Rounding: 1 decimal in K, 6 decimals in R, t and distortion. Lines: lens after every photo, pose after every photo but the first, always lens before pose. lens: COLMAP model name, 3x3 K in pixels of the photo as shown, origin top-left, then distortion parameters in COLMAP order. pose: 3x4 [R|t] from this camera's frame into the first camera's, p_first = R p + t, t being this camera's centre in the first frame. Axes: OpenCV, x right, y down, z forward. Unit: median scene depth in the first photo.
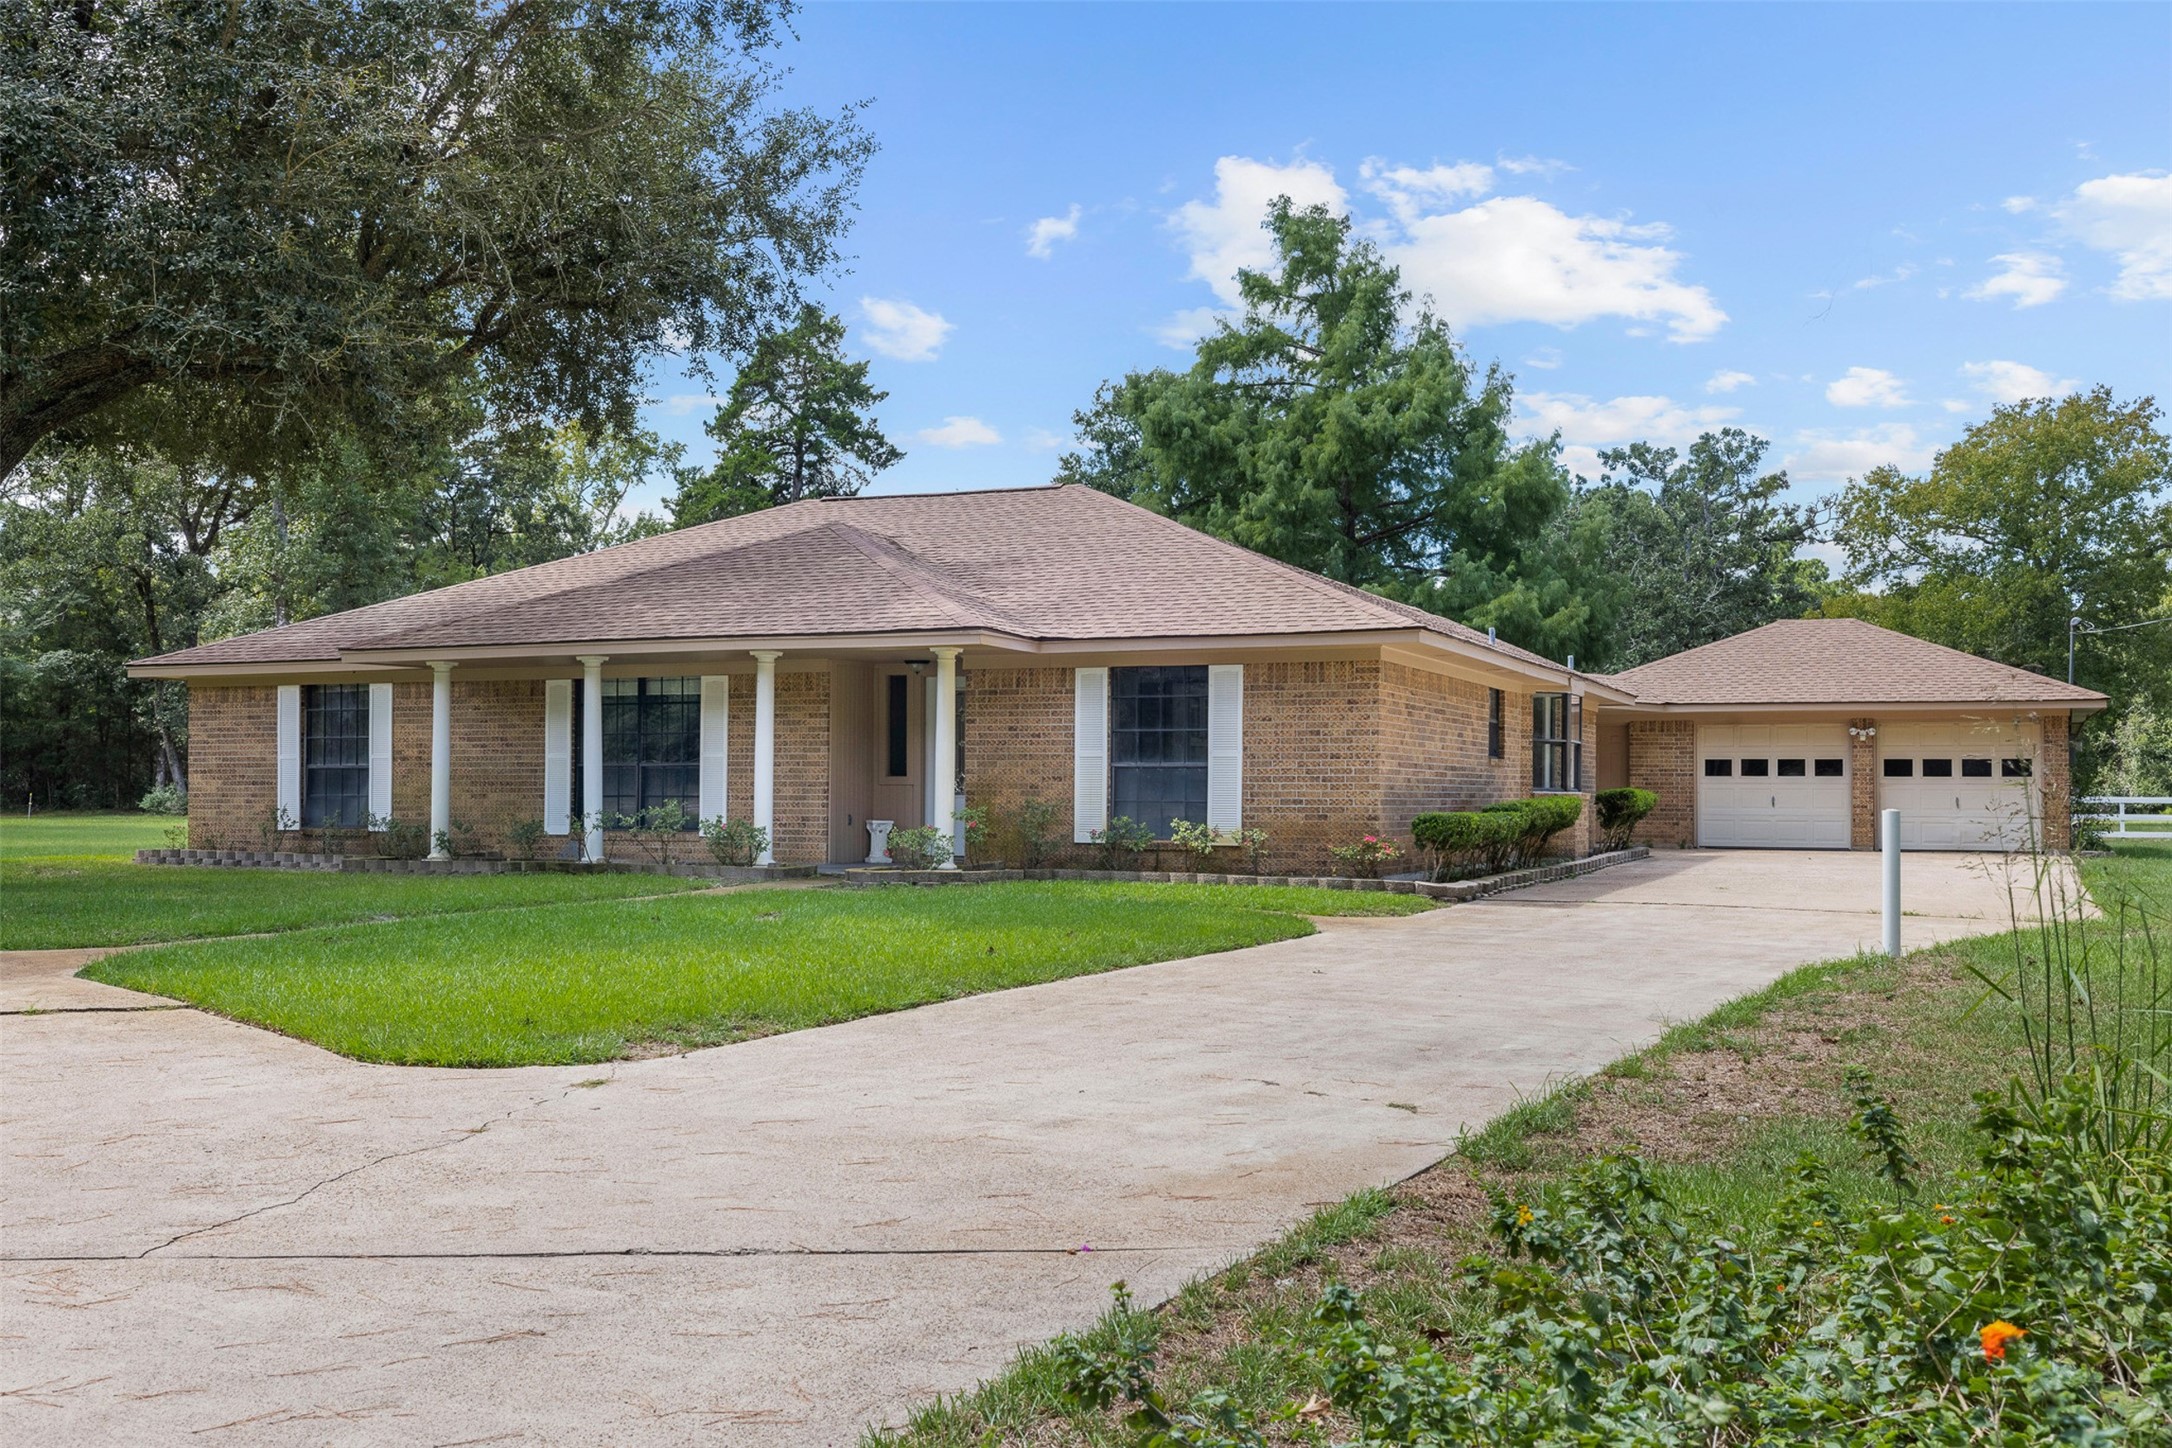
lens RADIAL K [[2023.9, 0, 1075.4], [0, 2023.9, 793.9], [0, 0, 1]] dist [0.019201, 0.000000]
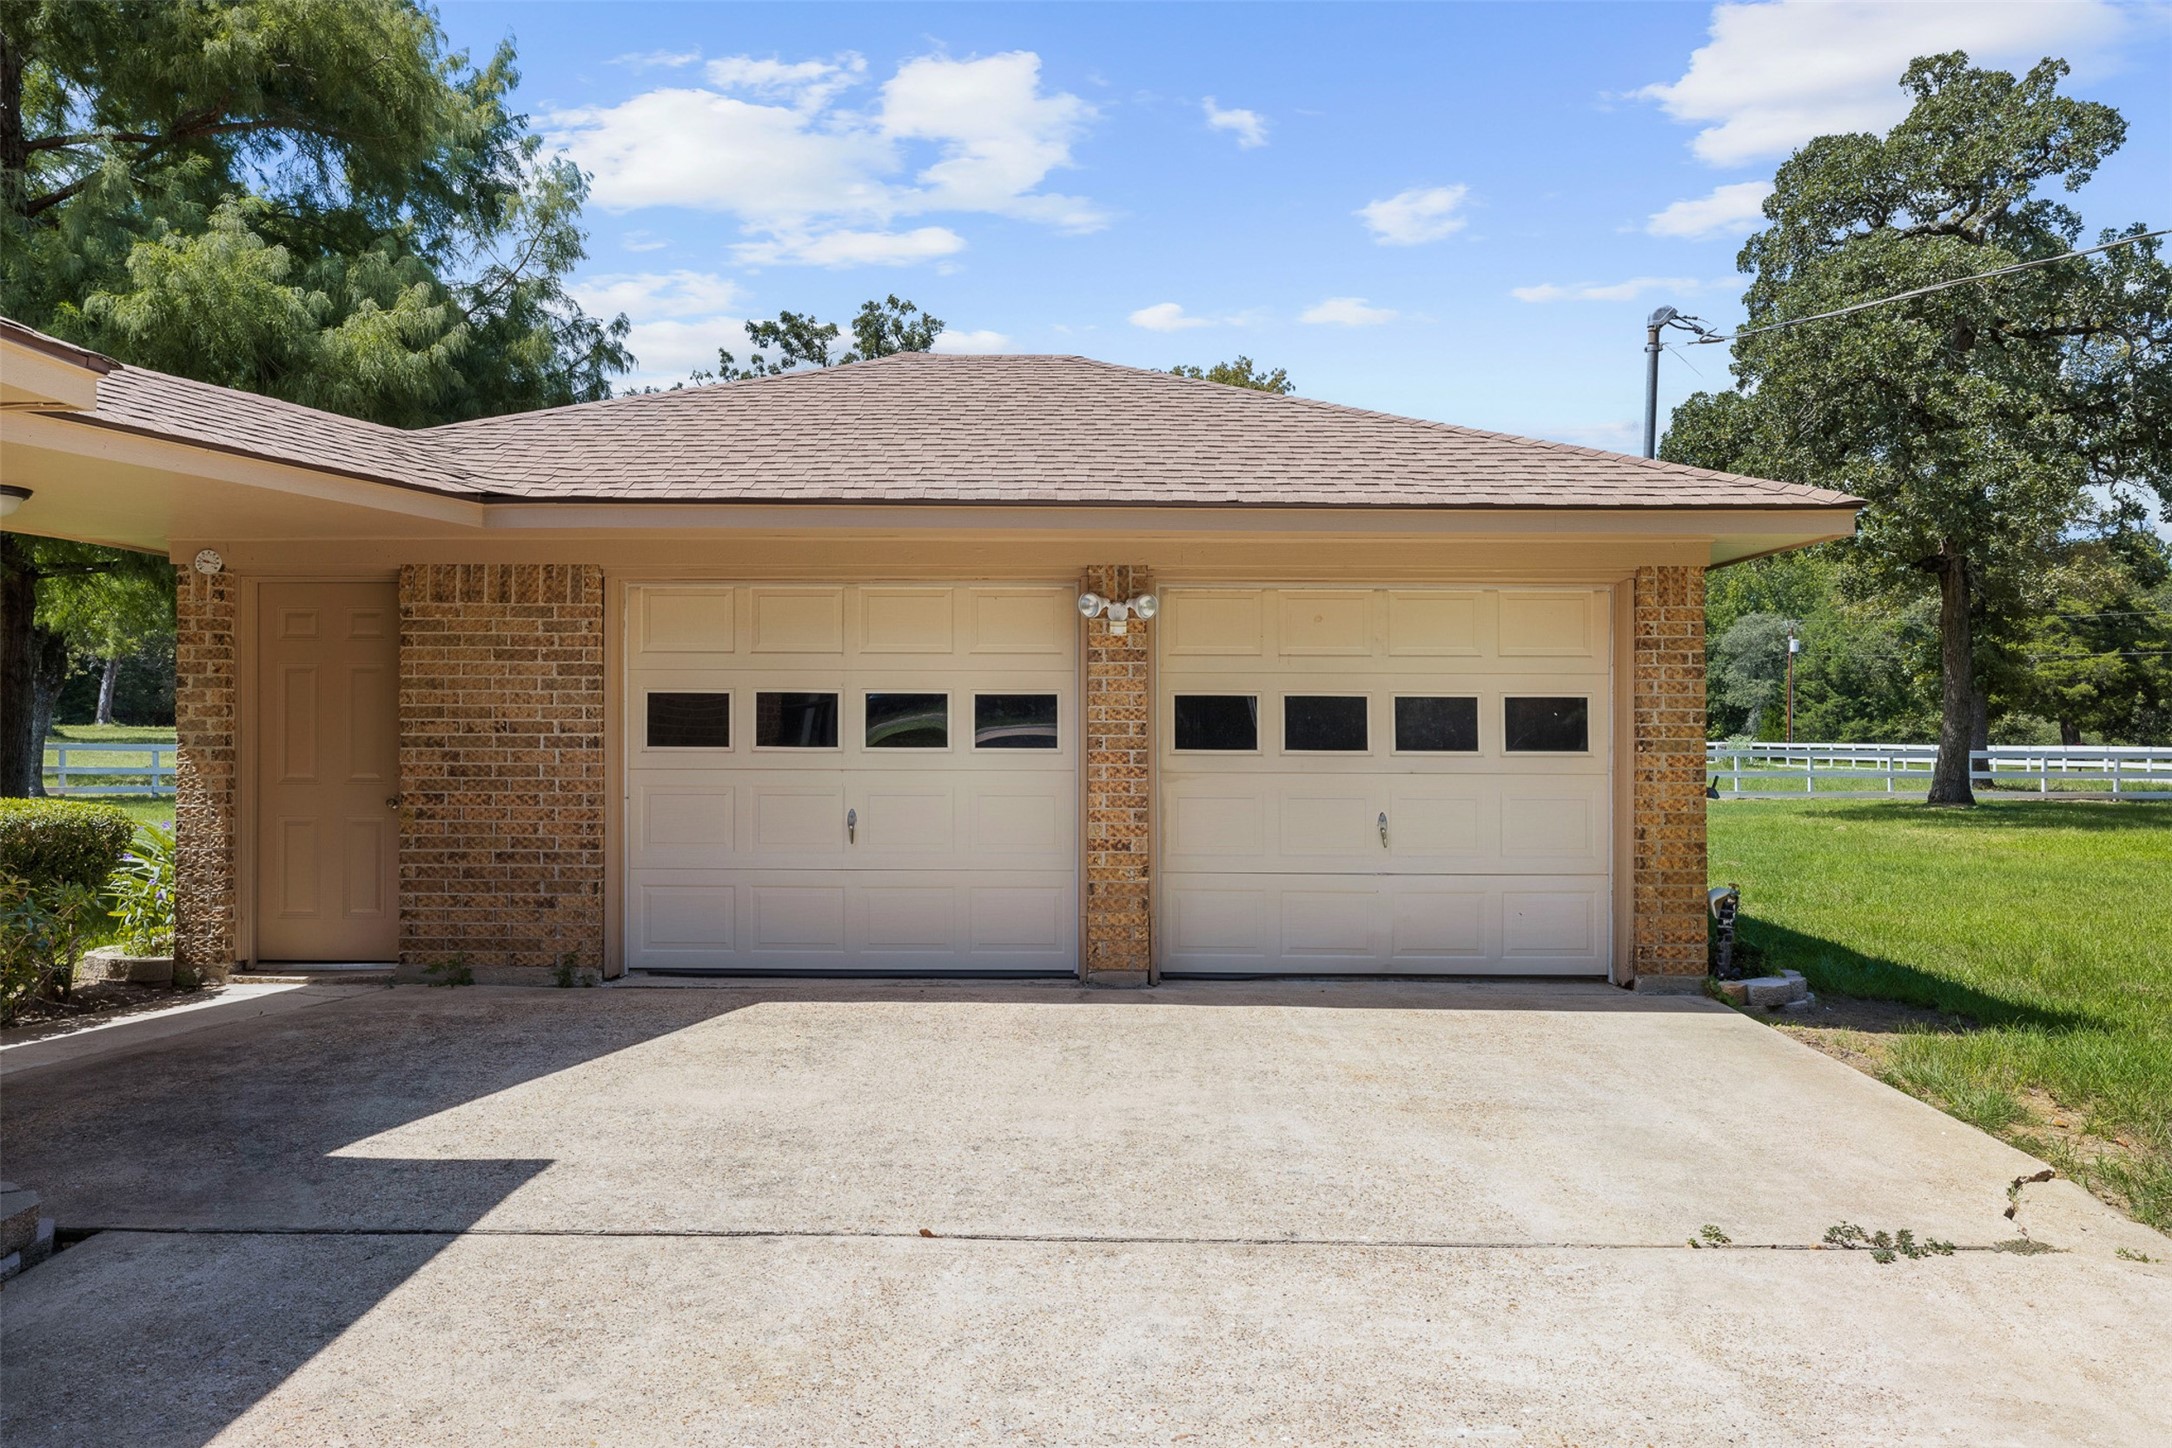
lens RADIAL K [[1479.7, 0, 1097.7], [0, 1479.7, 711.7], [0, 0, 1]] dist [0.021552, -0.007491]
pose [[0.914866, 0.003070, 0.403745, 0.378673], [0.000846, 0.999954, -0.009520, -0.016133], [-0.403756, 0.009051, 0.914822, 1.024634]]
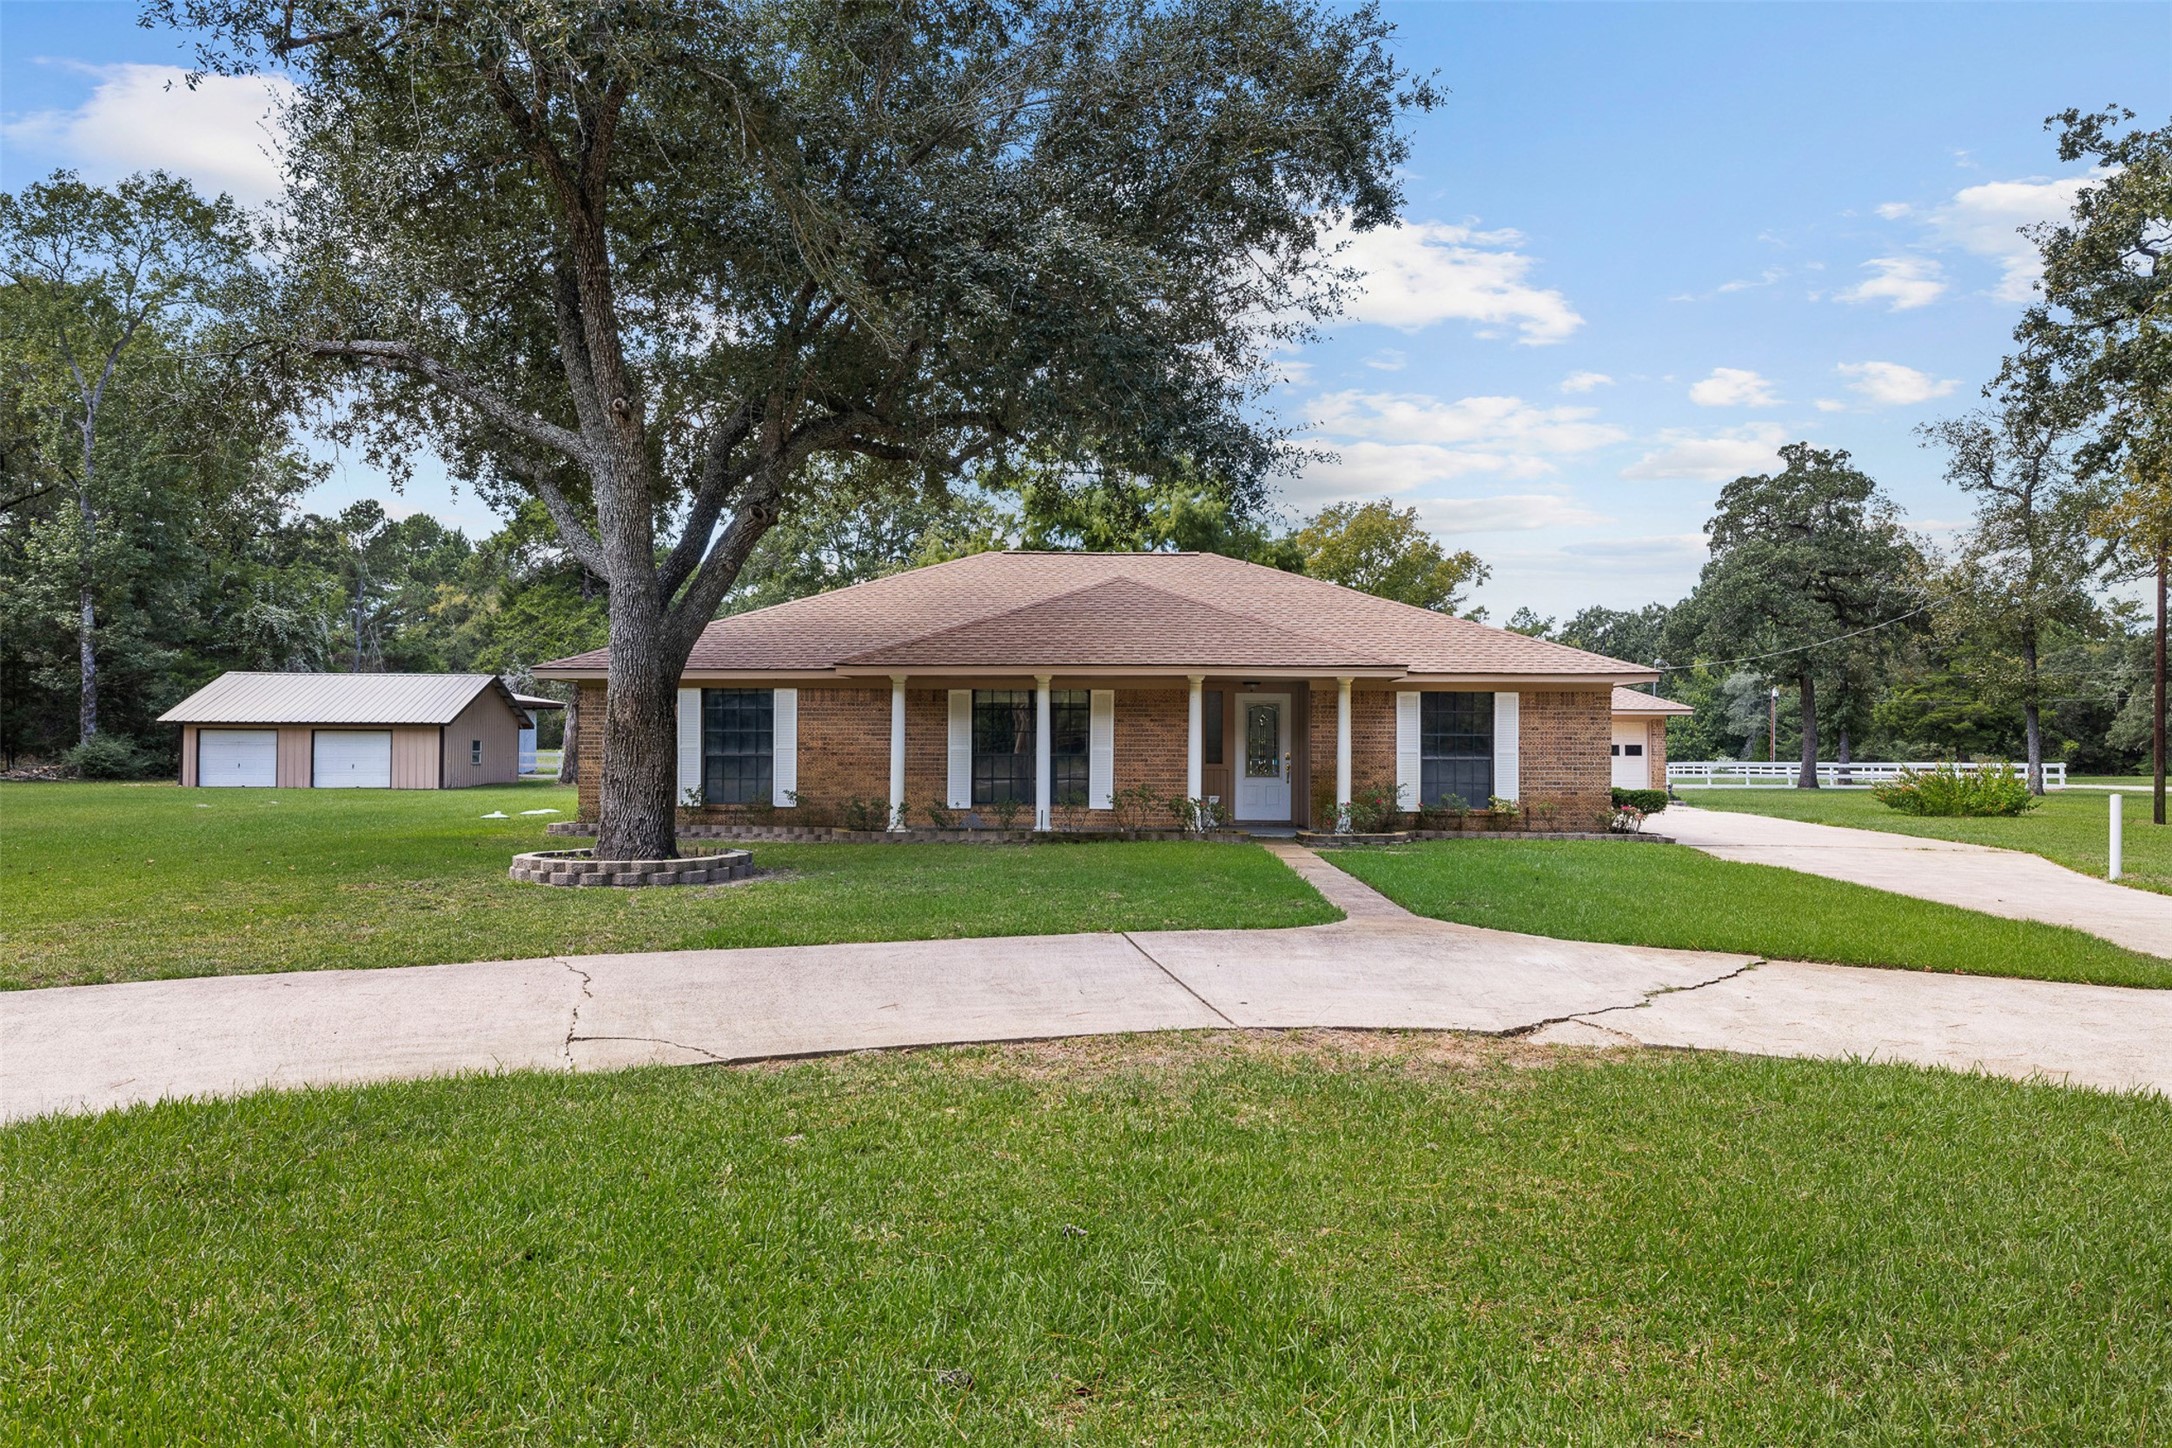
lens RADIAL K [[1479.7, 0, 1083.5], [0, 1479.7, 726.7], [0, 0, 1]] dist [0.021552, -0.007491]
pose [[0.924008, 0.006669, 0.382316, -0.510329], [-0.001117, 0.999891, -0.014743, -0.017281], [-0.382372, 0.013196, 0.923914, 0.083289]]
